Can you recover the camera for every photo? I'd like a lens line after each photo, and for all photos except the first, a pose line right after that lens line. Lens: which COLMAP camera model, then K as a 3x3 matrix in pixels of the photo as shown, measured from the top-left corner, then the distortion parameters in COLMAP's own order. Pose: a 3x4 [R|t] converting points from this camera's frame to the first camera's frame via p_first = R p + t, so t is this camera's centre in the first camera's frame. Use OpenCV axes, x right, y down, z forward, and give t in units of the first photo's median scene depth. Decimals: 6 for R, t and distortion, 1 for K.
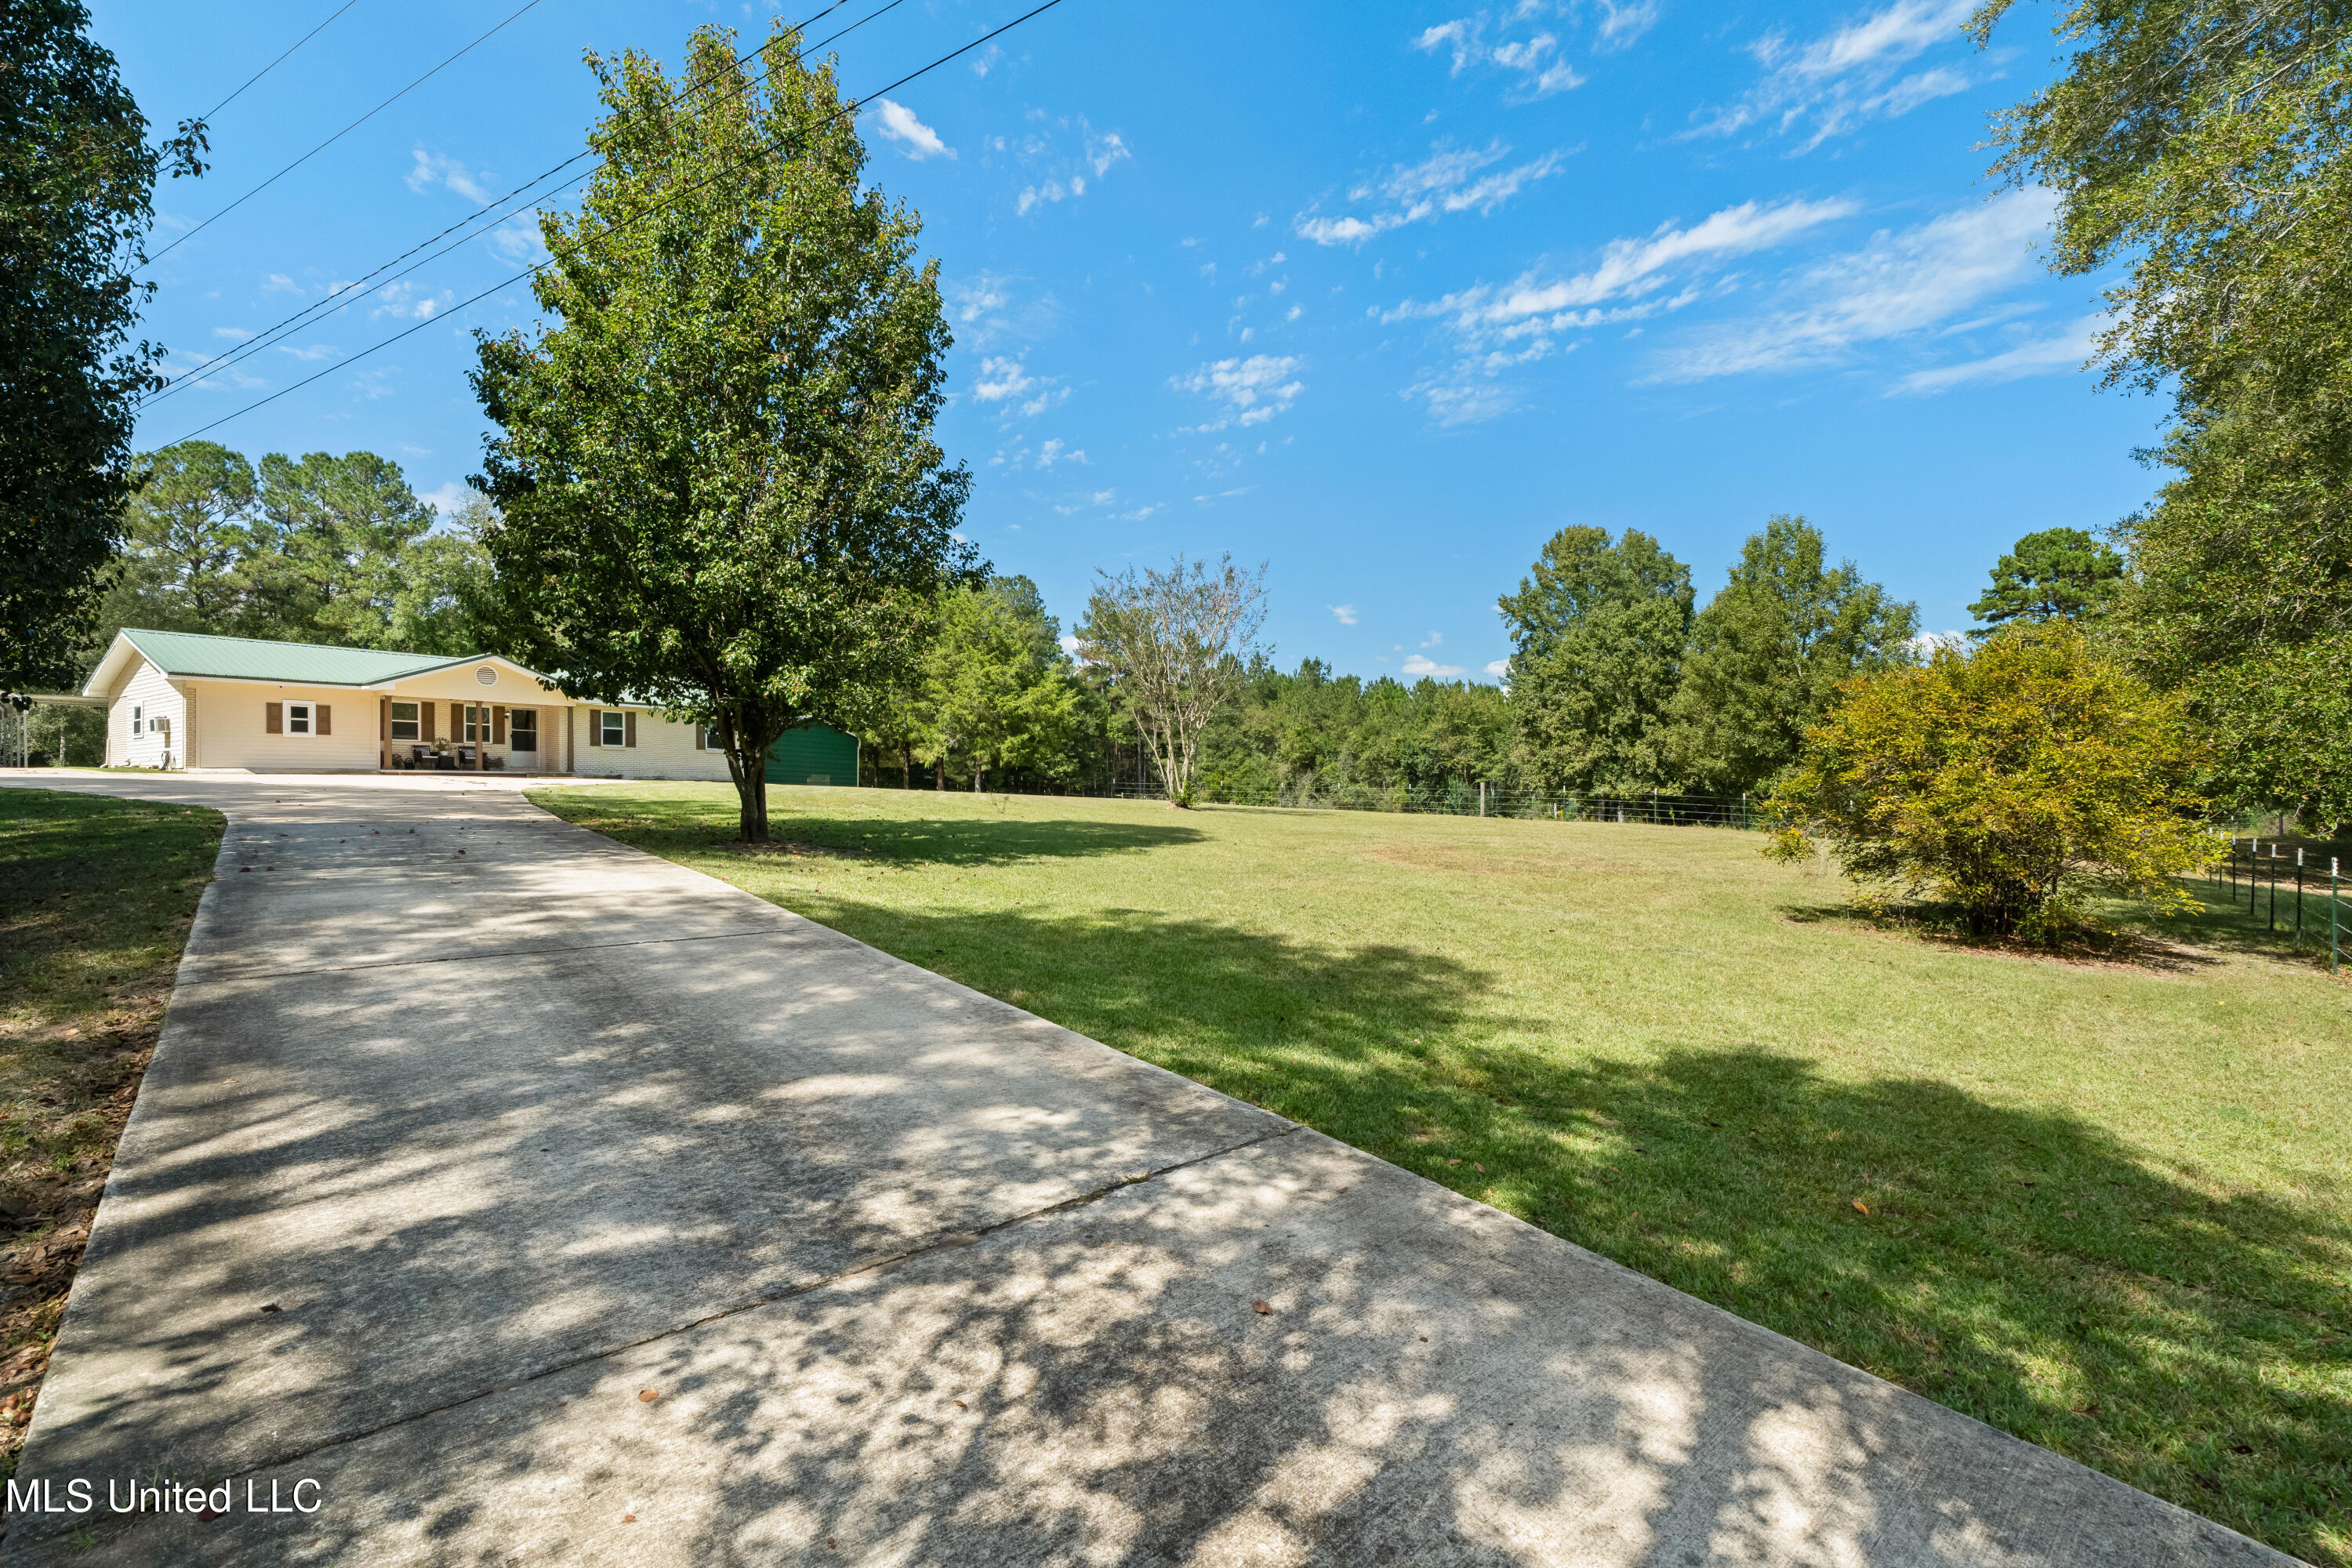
lens RADIAL K [[1057.9, 0, 1178.1], [0, 1057.9, 794.1], [0, 0, 1]] dist [-0.005850, 0.002074]
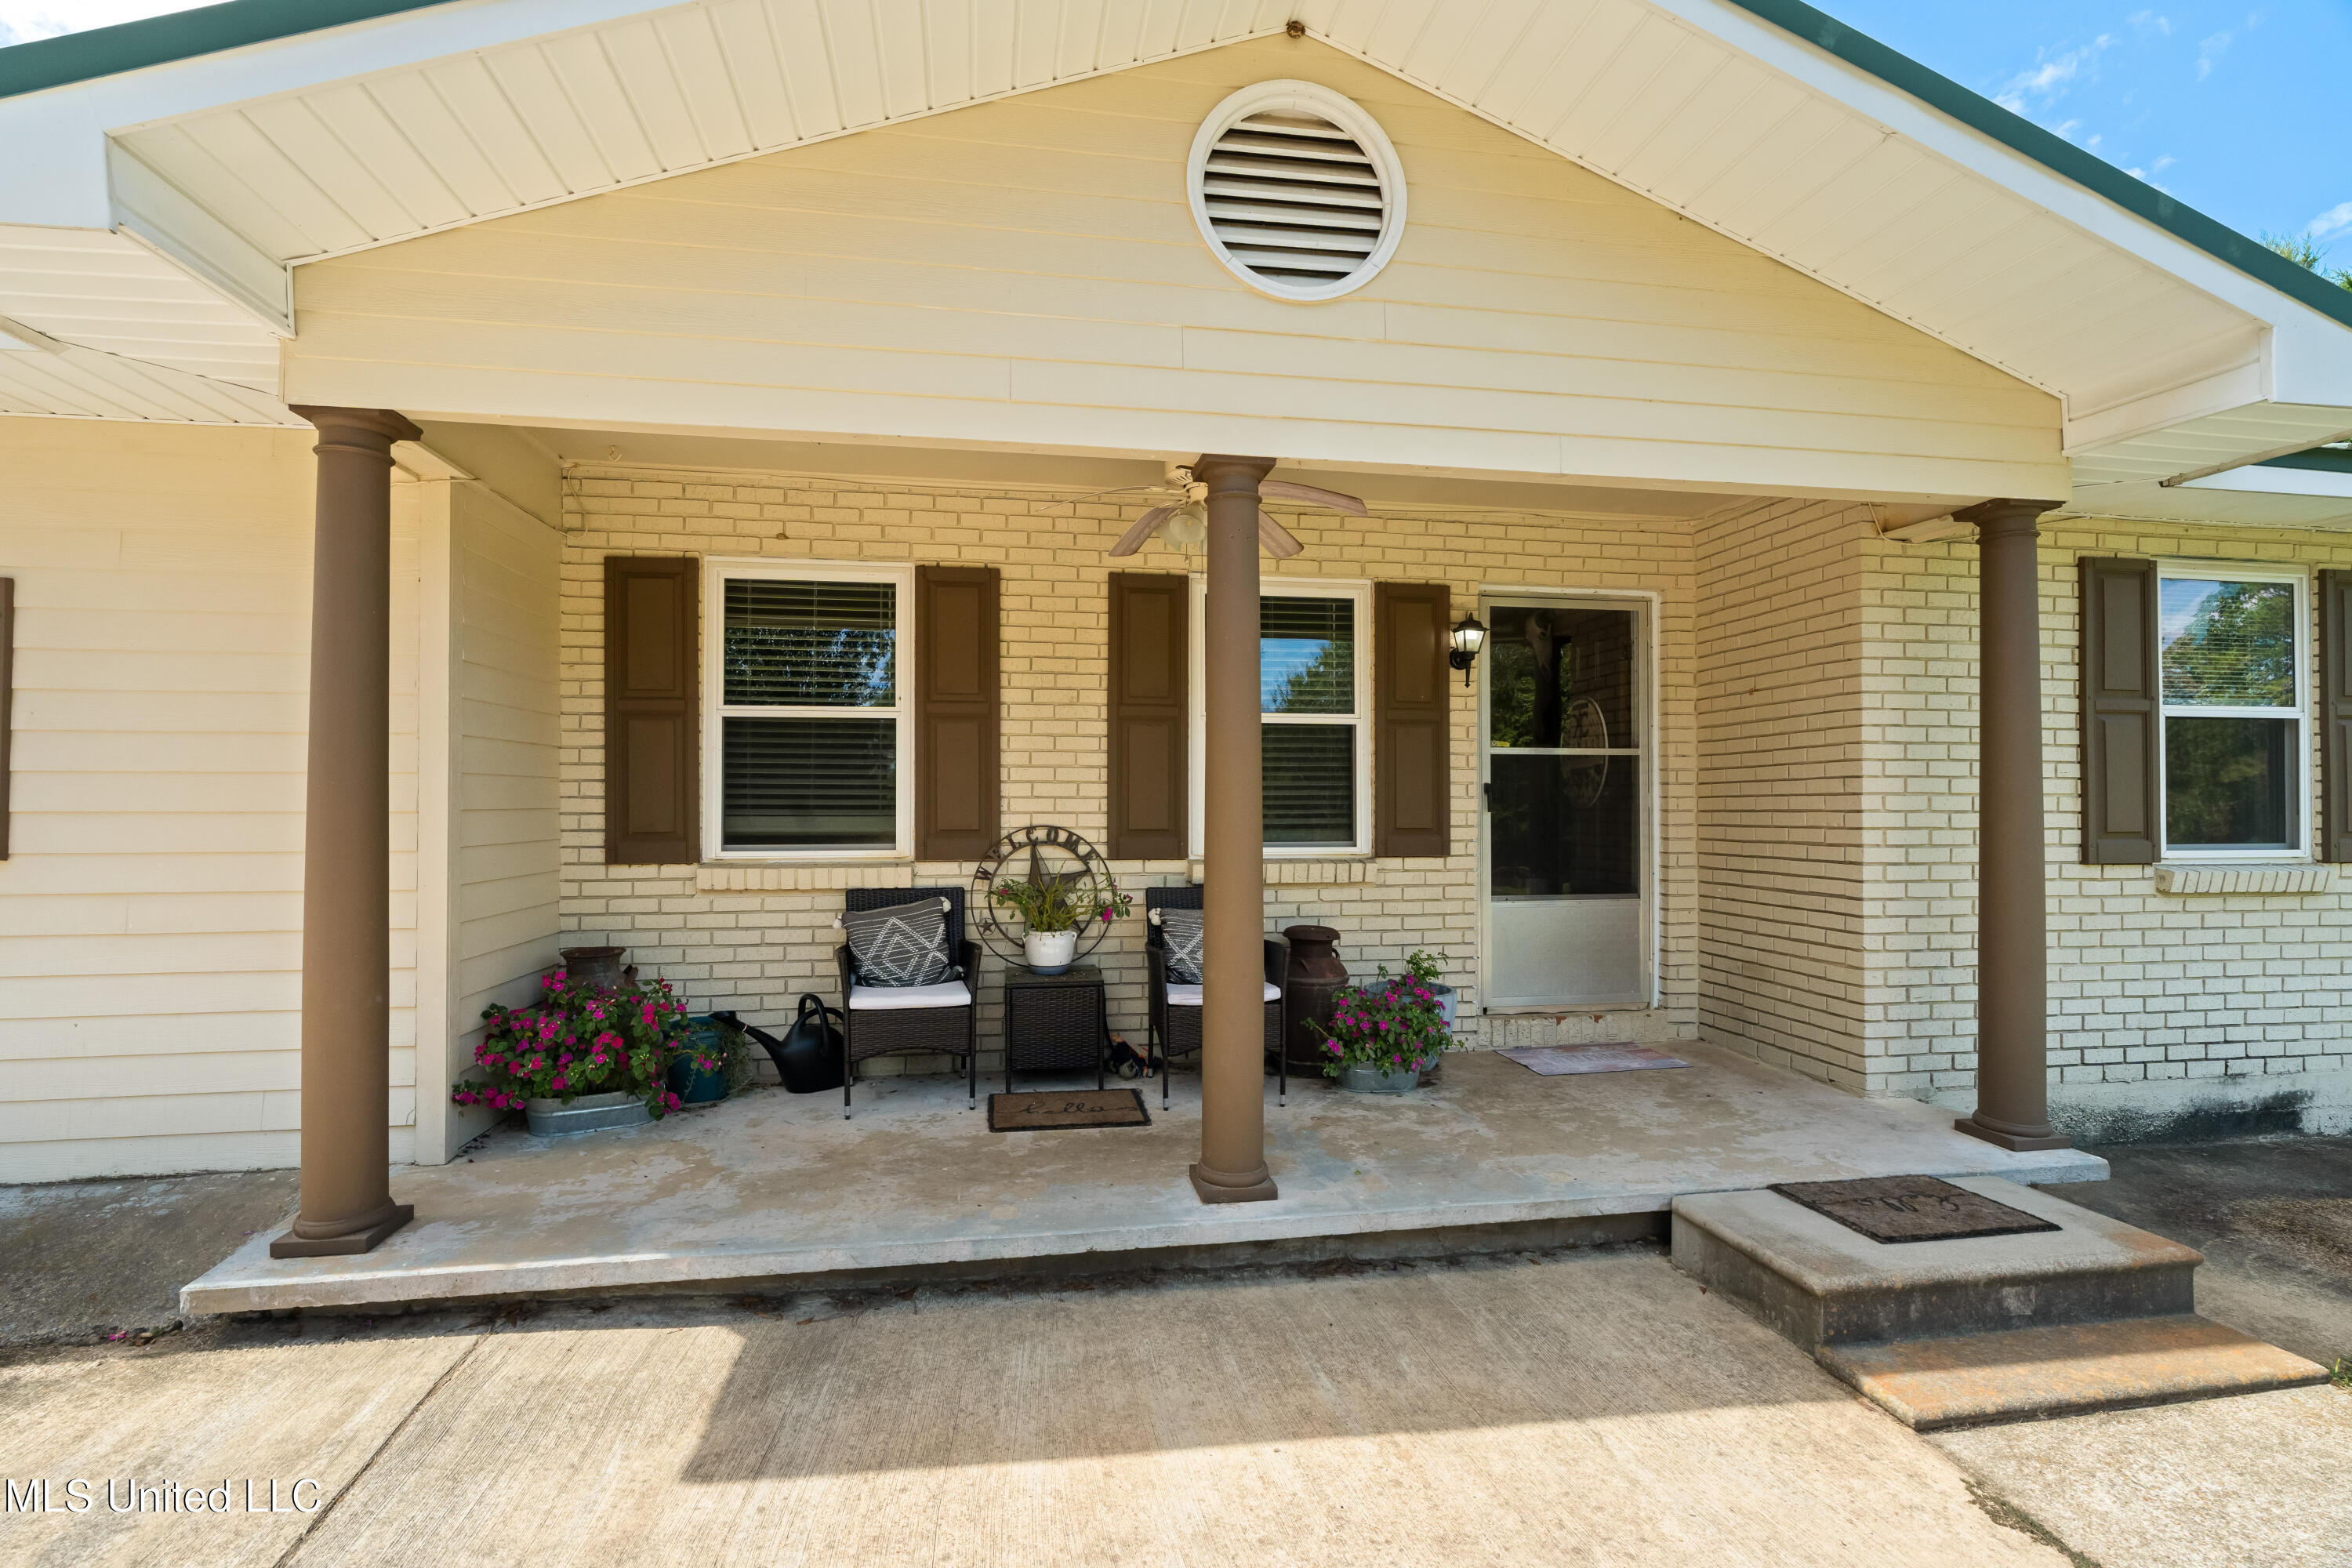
lens RADIAL K [[1057.9, 0, 1159.9], [0, 1057.9, 794.3], [0, 0, 1]] dist [-0.005850, 0.002074]
pose [[0.701032, -0.007406, -0.713092, -0.563840], [-0.004361, 0.999883, -0.014672, -0.053227], [0.713117, 0.013395, 0.700917, 0.873405]]
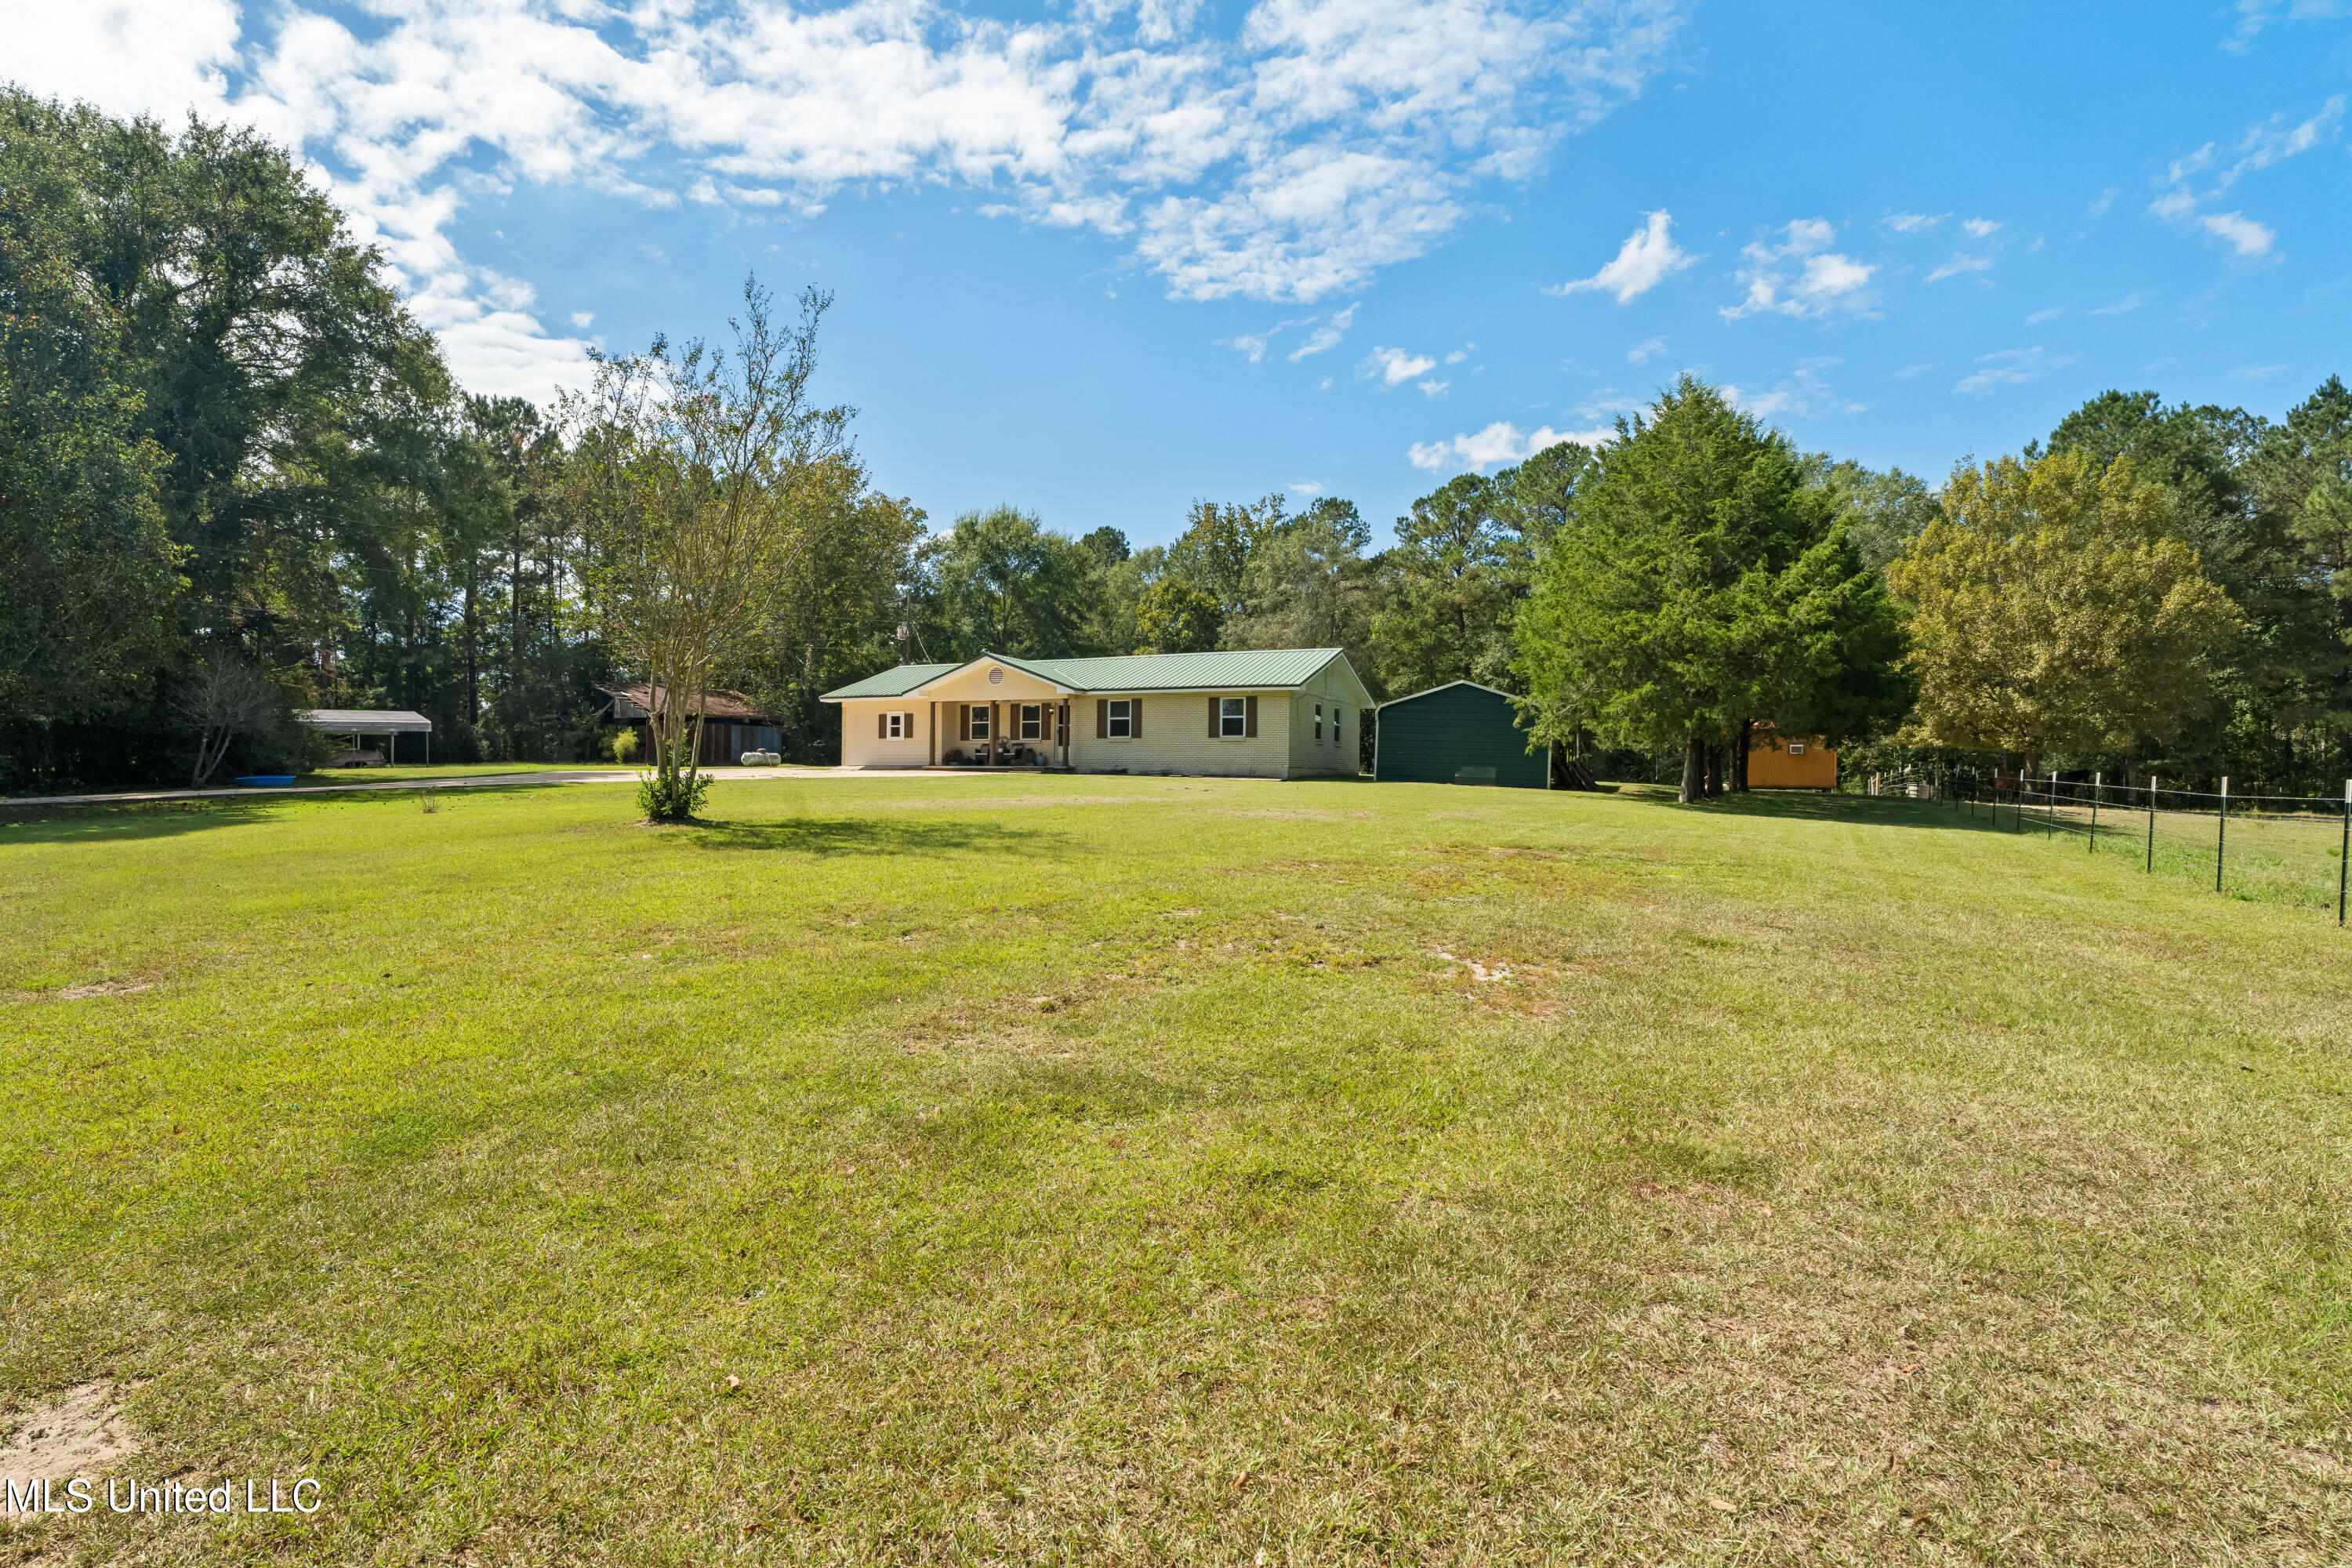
lens RADIAL K [[1216.6, 0, 1196.2], [0, 1216.6, 786.8], [0, 0, 1]] dist [-0.030108, 0.000189]
pose [[0.204950, 0.004259, -0.978763, 0.532228], [-0.014876, 0.999889, 0.001236, -0.005849], [0.978659, 0.014306, 0.204991, 0.894827]]
